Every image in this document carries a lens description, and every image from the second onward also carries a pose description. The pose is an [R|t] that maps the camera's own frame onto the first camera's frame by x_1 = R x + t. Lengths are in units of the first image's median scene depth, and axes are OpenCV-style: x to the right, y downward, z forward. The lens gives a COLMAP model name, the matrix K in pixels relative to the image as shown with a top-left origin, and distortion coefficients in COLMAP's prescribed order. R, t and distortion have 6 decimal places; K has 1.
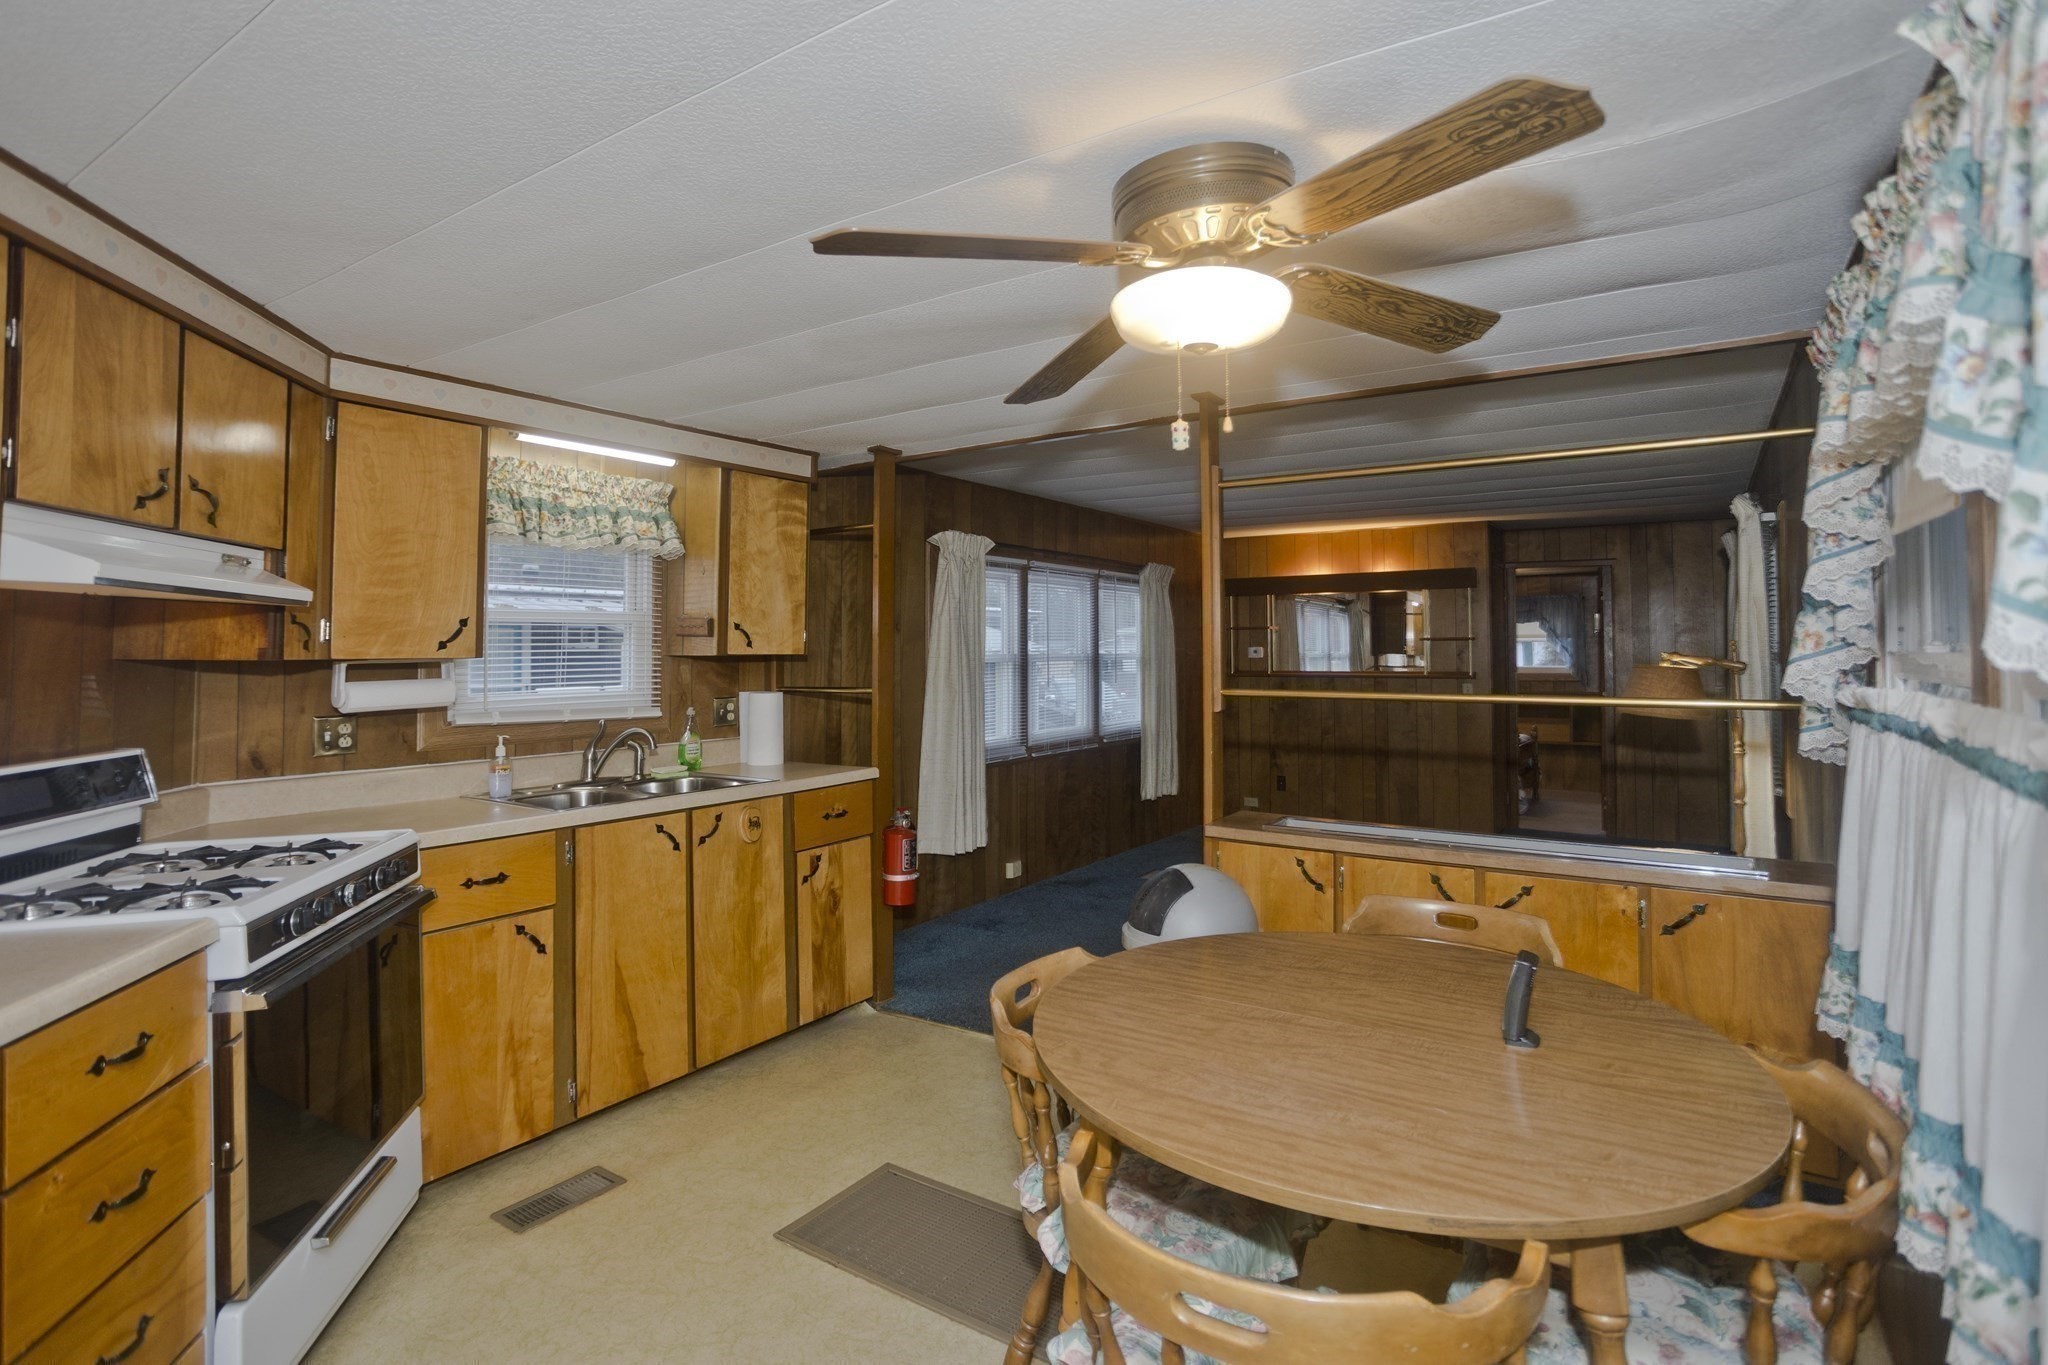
lens RADIAL K [[1008.8, 0, 1023.9], [0, 1008.8, 637.7], [0, 0, 1]] dist [-0.020643, 0.000893]
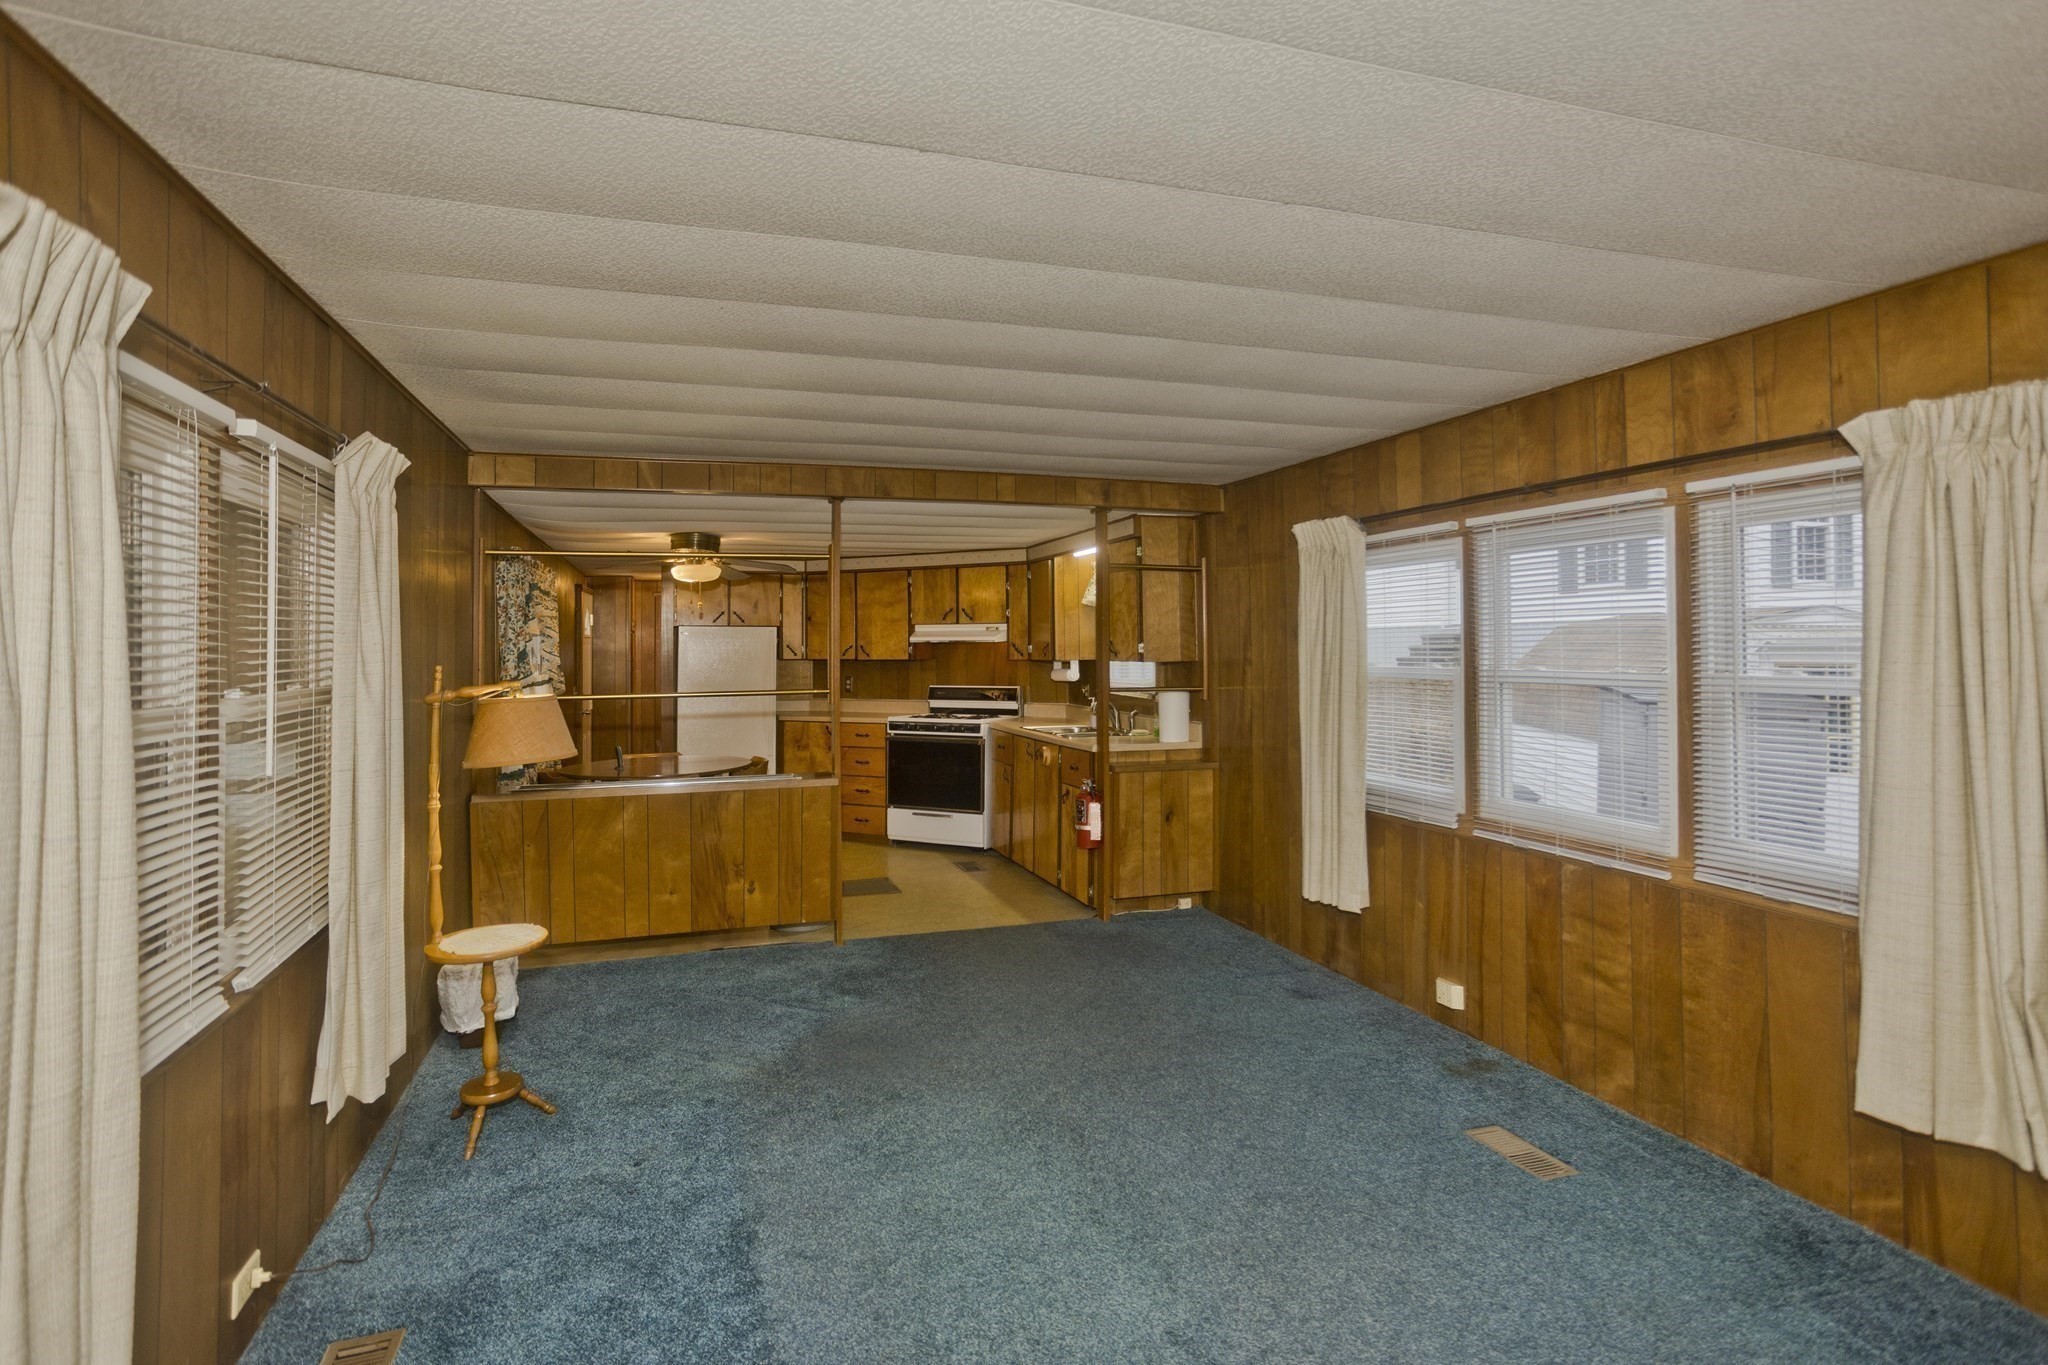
lens RADIAL K [[1008.8, 0, 1023.9], [0, 1008.8, 637.7], [0, 0, 1]] dist [-0.020643, 0.000893]
pose [[-0.613911, 0.002756, -0.789370, 1.307285], [0.025626, 0.999536, -0.016439, 0.005524], [0.788959, -0.030320, -0.613697, 2.345494]]
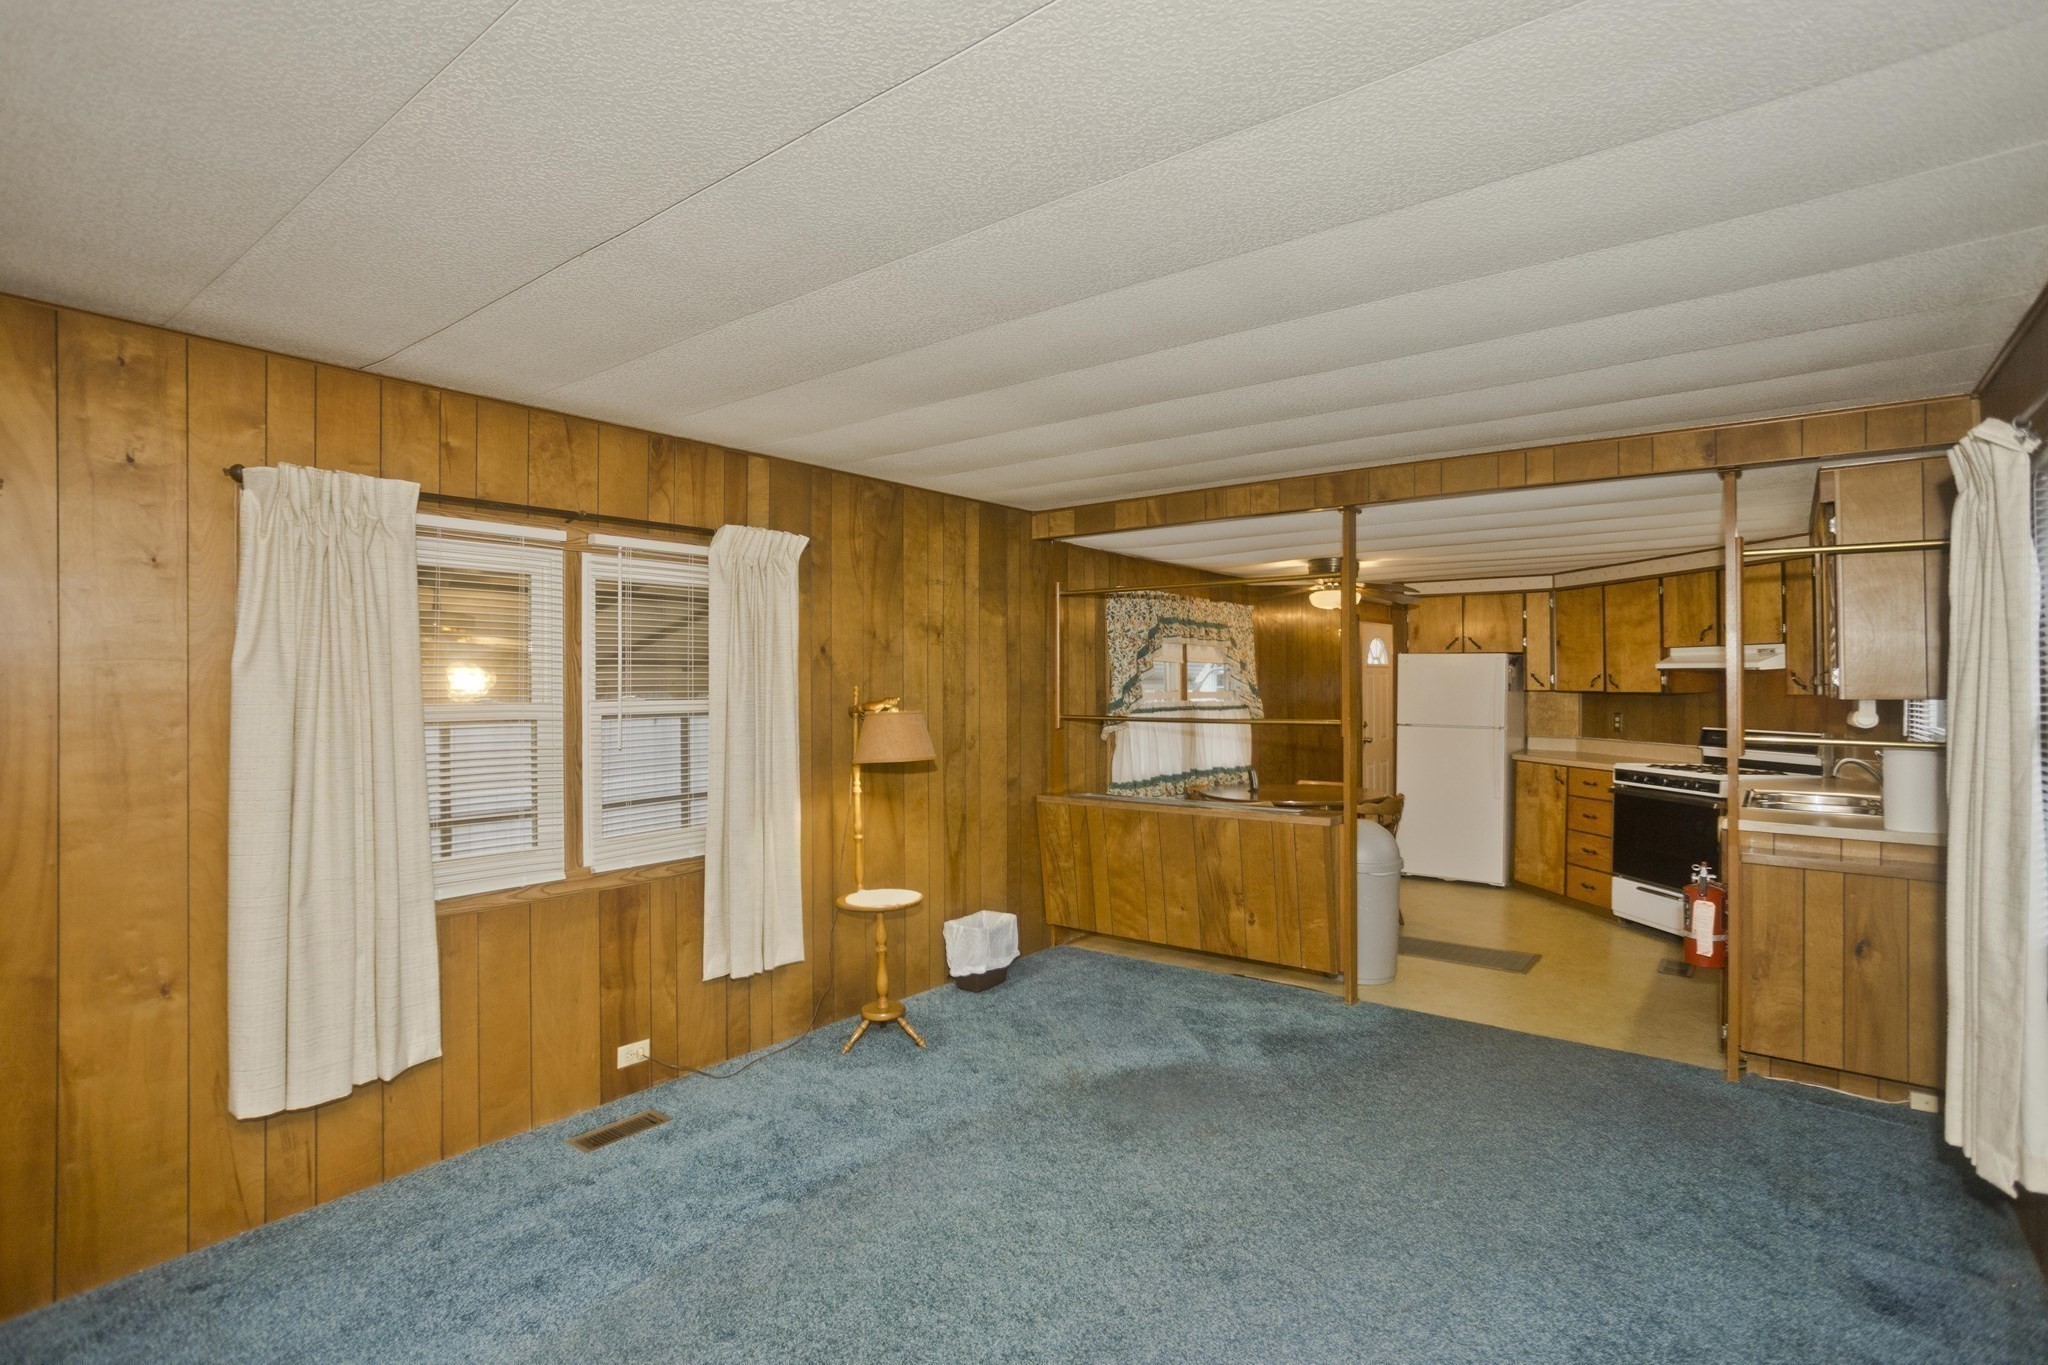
lens RADIAL K [[1015.8, 0, 1027.8], [0, 1015.8, 675.4], [0, 0, 1]] dist [-0.079644, 0.050822]
pose [[-0.997572, 0.005140, 0.069454, 0.577643], [0.003294, 0.999639, -0.026672, 0.025807], [-0.069566, -0.026378, -0.997229, 2.595798]]
